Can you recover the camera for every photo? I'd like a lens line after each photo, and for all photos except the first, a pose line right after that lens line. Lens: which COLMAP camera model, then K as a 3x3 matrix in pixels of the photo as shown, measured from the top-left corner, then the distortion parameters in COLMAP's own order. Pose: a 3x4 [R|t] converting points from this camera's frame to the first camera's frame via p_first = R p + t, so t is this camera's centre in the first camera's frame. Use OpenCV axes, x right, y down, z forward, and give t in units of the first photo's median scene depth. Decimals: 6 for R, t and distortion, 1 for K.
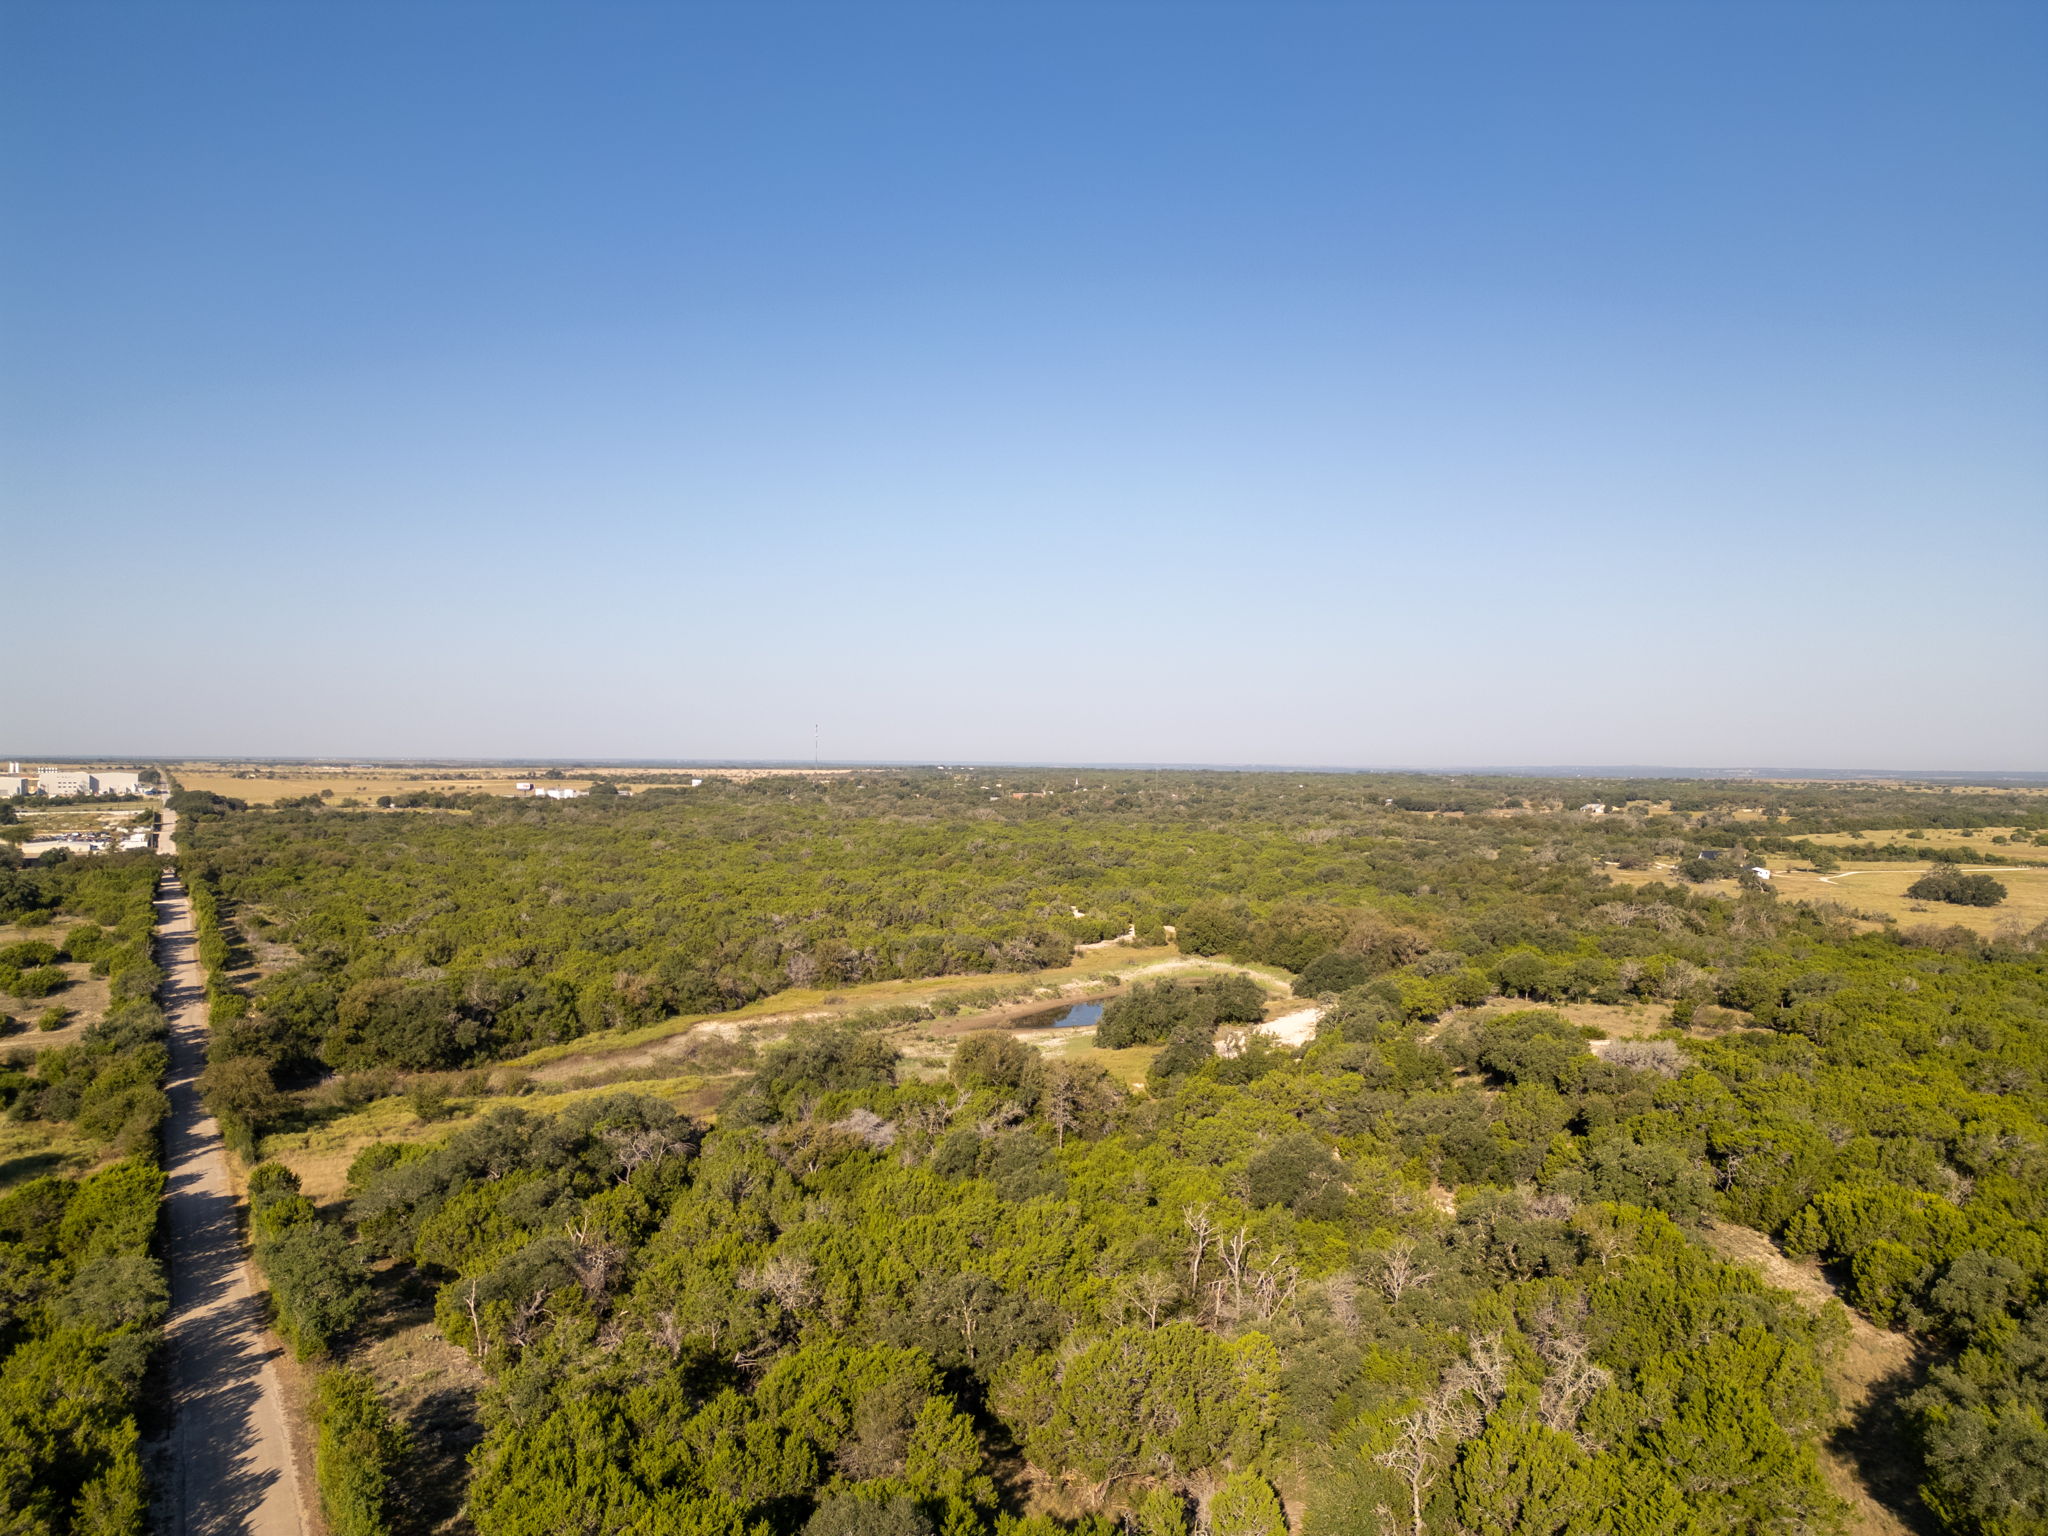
lens RADIAL K [[1440.3, 0, 1018.8], [0, 1440.3, 791.9], [0, 0, 1]] dist [0.084779, -0.074962]
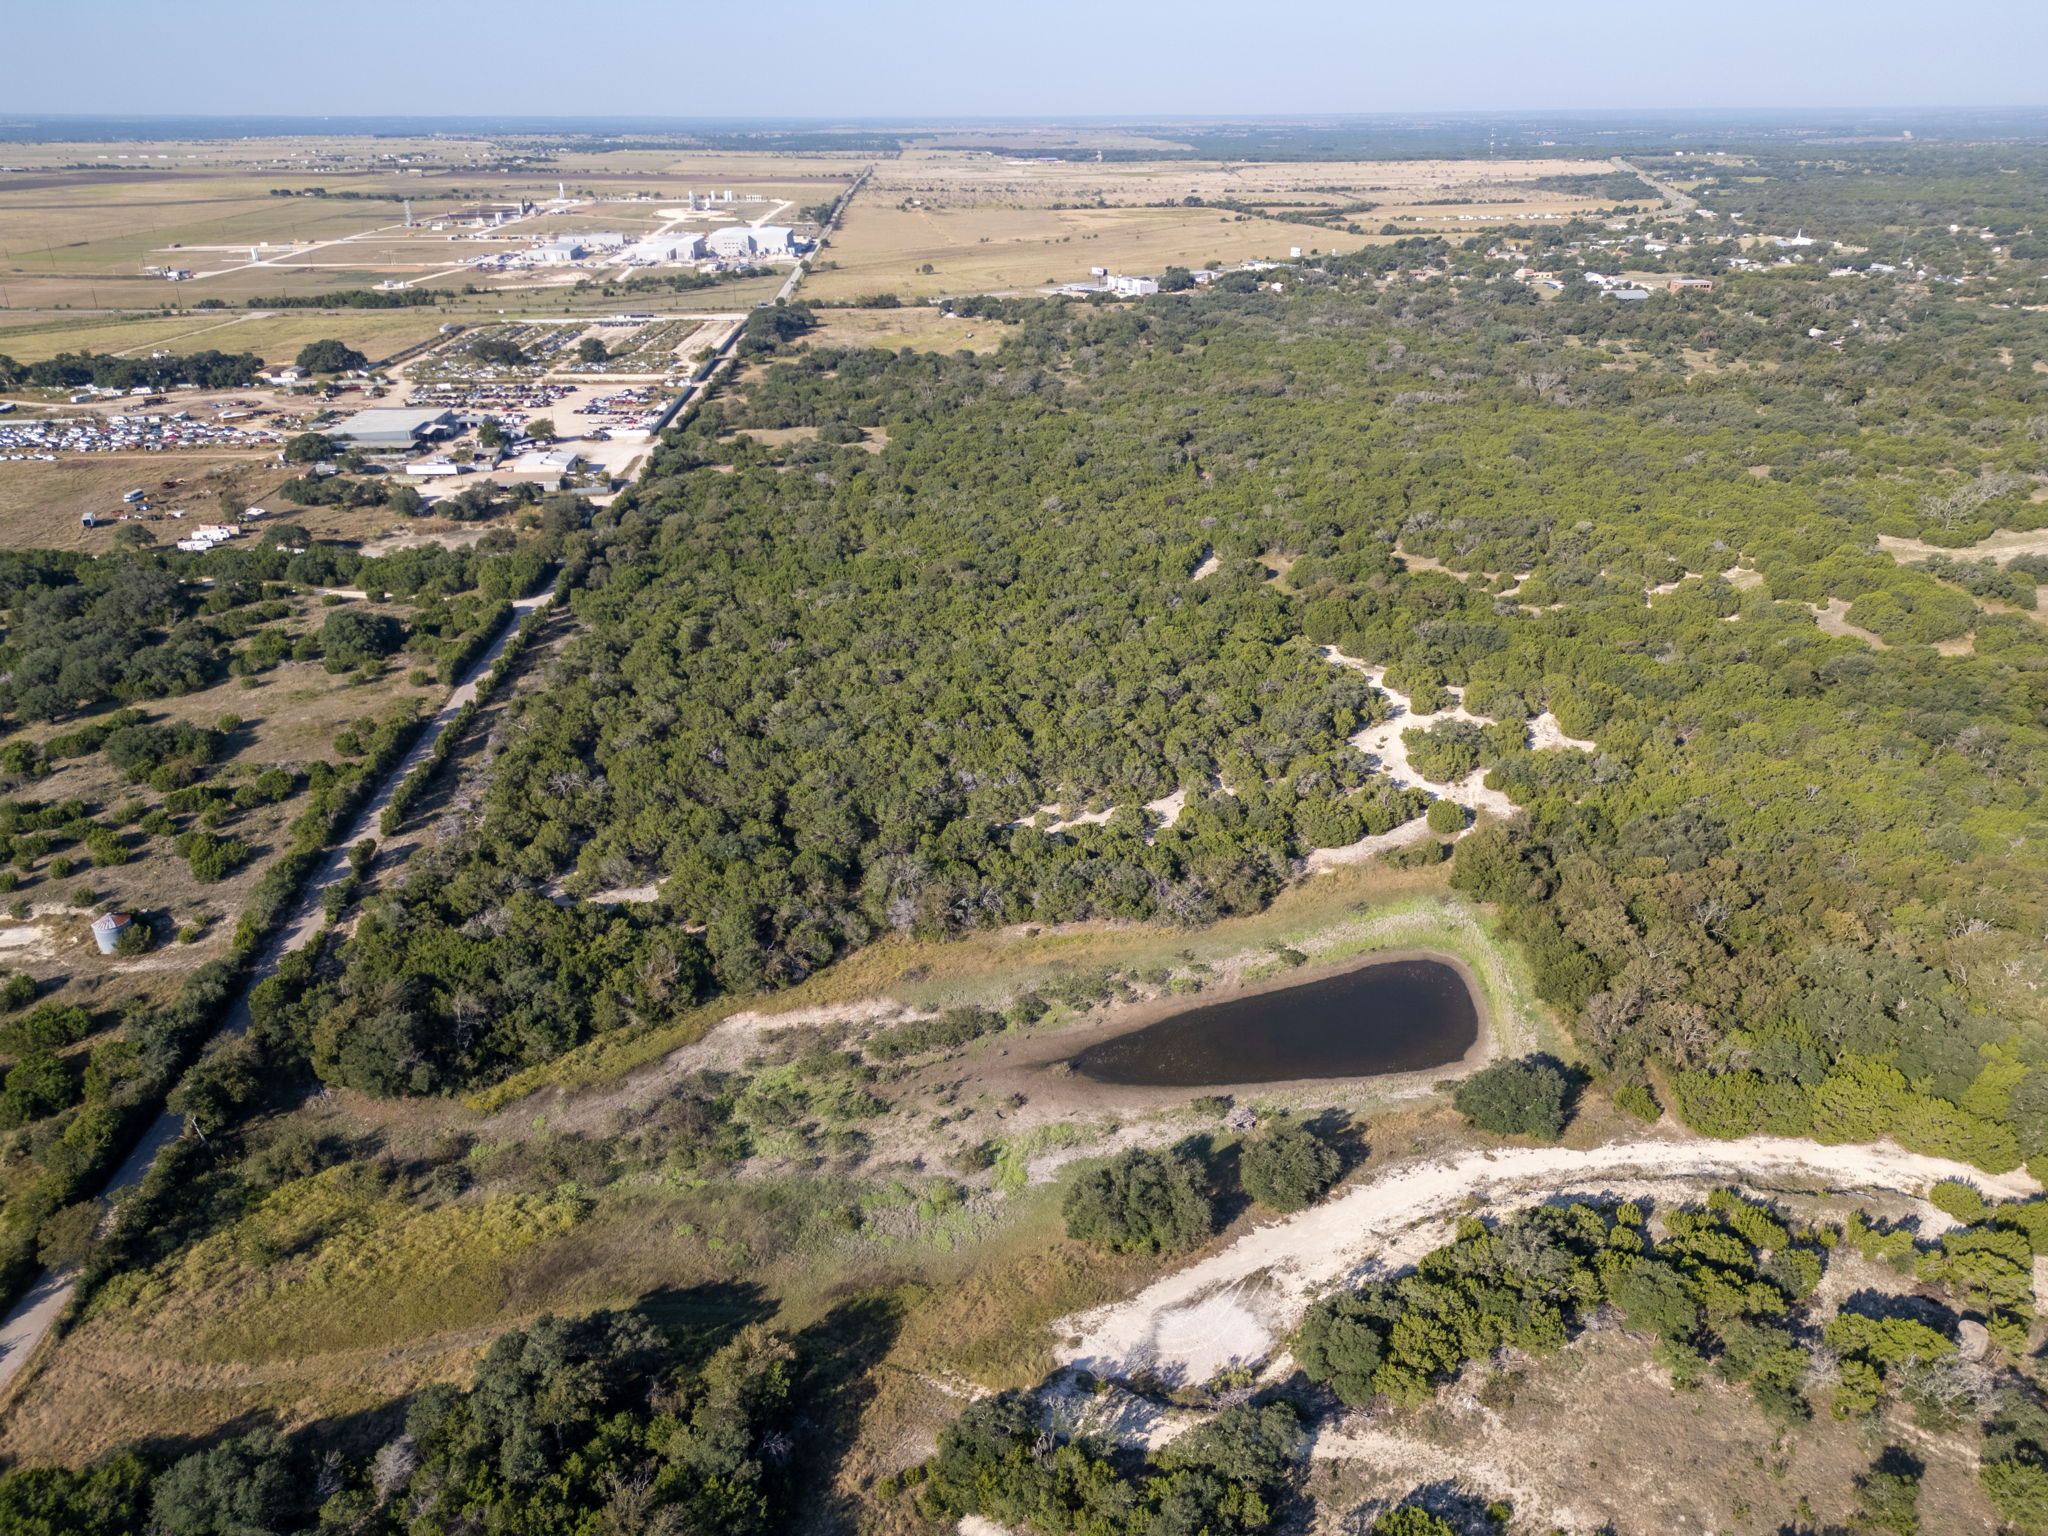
lens RADIAL K [[1440.3, 0, 1025.2], [0, 1440.3, 760.4], [0, 0, 1]] dist [0.084779, -0.074962]
pose [[0.893480, 0.173115, -0.414397, 0.297093], [0.001175, 0.921817, 0.387624, -0.341800], [0.449102, -0.346821, 0.823421, 0.360968]]
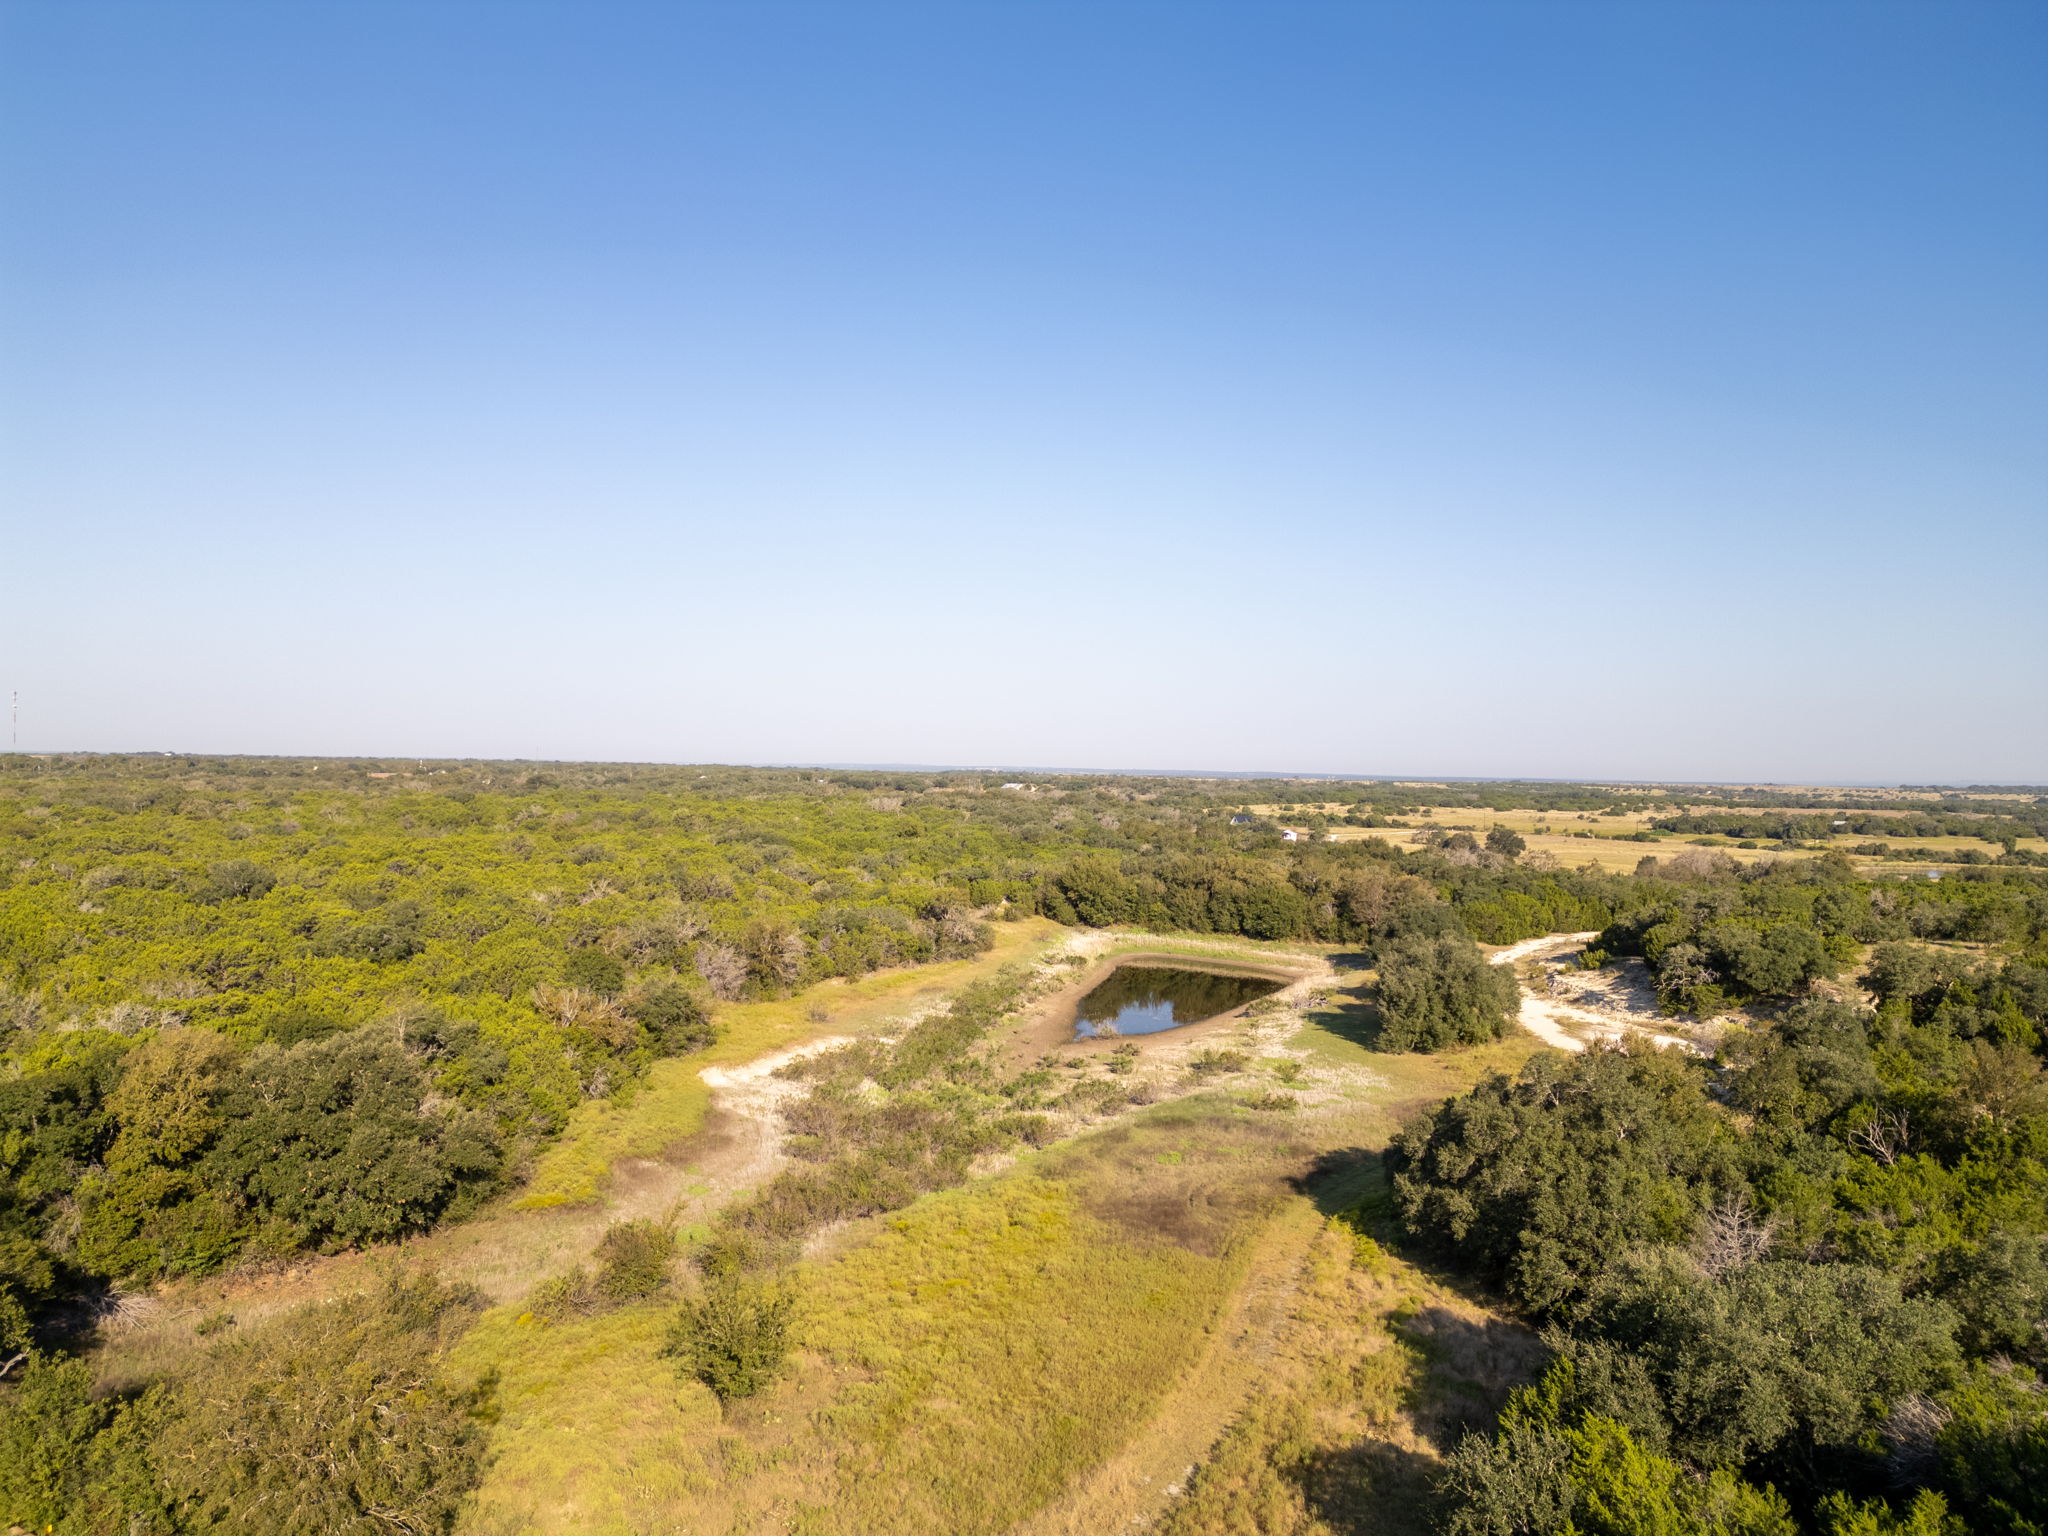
lens RADIAL K [[1440.3, 0, 1021.6], [0, 1440.3, 772.6], [0, 0, 1]] dist [0.084779, -0.074962]
pose [[0.880090, 0.003878, 0.474791, -0.359274], [0.001140, 0.999947, -0.010281, 0.052225], [-0.474806, 0.009589, 0.880038, 0.454548]]
